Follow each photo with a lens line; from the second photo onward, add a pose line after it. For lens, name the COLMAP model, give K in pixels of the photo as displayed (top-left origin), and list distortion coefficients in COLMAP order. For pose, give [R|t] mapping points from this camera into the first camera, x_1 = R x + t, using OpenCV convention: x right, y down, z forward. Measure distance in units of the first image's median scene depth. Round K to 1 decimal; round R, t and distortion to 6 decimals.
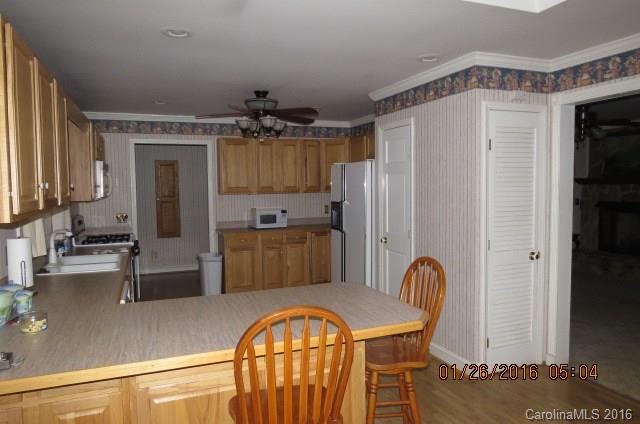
lens RADIAL K [[458.8, 0, 320.5], [0, 458.8, 211.9], [0, 0, 1]] dist [0.002380, 0.000647]
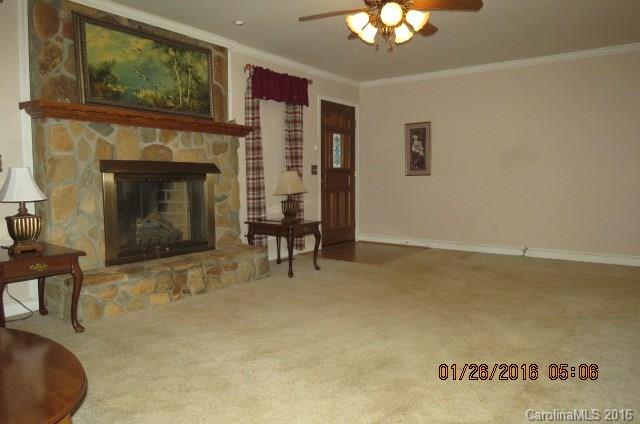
lens RADIAL K [[458.8, 0, 320.2], [0, 458.8, 212.3], [0, 0, 1]] dist [0.002380, 0.000647]
pose [[-0.551970, -0.060642, 0.831656, 0.105960], [0.055768, 0.992435, 0.109378, -0.010006], [-0.831997, 0.106753, -0.544412, 1.109991]]
